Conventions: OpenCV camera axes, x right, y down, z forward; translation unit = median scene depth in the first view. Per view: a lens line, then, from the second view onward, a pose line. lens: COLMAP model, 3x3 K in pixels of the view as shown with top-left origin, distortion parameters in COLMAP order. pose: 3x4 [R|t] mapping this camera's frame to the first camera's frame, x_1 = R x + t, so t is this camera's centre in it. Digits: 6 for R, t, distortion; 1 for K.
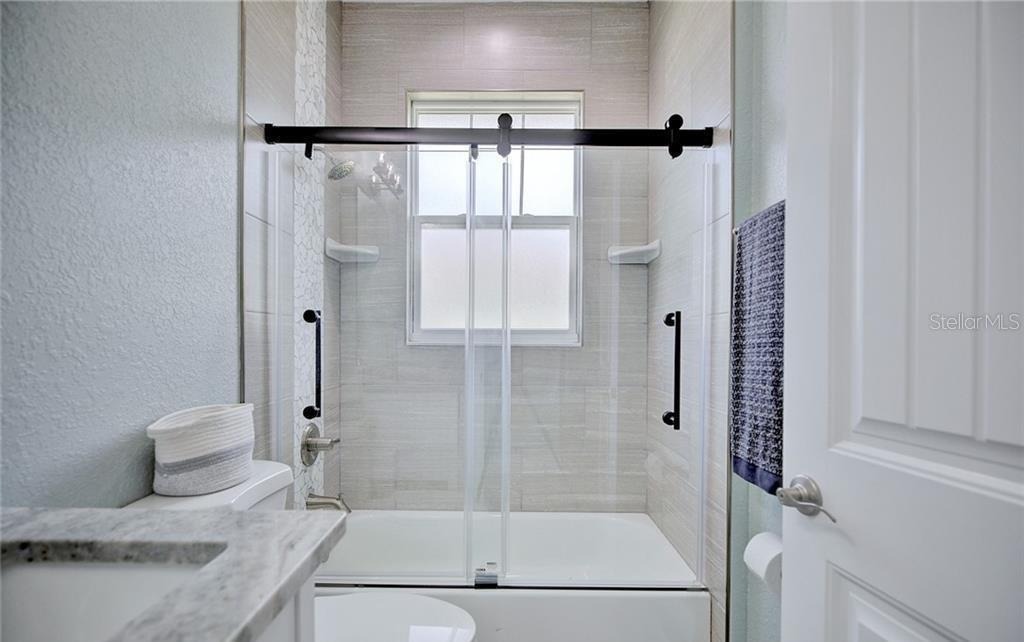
lens RADIAL K [[477.8, 0, 510.9], [0, 477.8, 343.6], [0, 0, 1]] dist [0.000041, 0.000073]
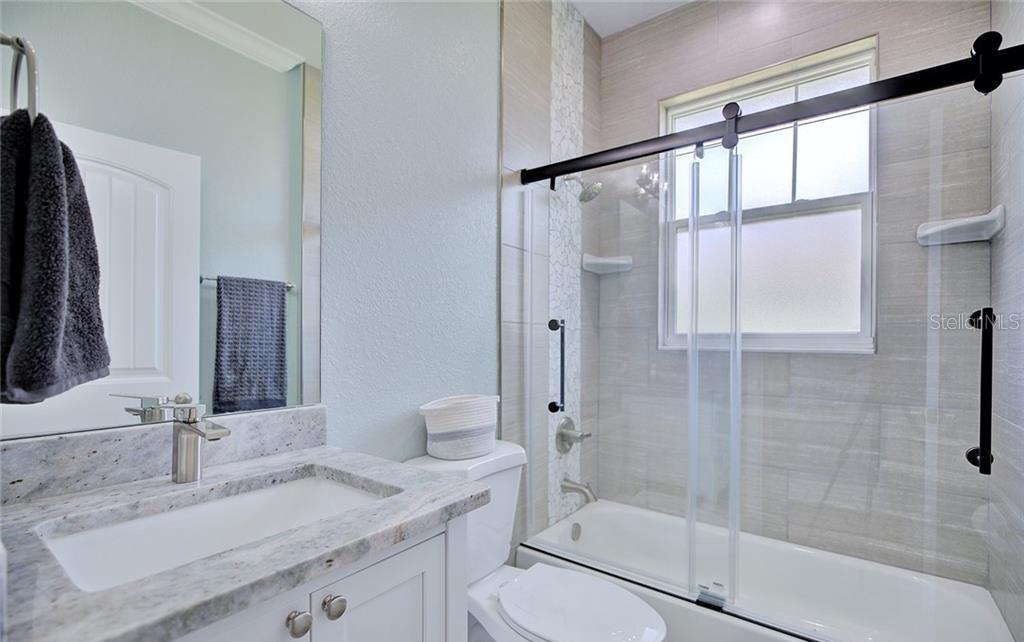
lens RADIAL K [[467.5, 0, 513.4], [0, 467.5, 343.0], [0, 0, 1]] dist [0.000117, -0.000181]
pose [[0.806886, 0.002185, -0.590703, 0.155195], [-0.005923, 0.999973, -0.004392, -0.006396], [0.590677, 0.007043, 0.806877, 0.016219]]
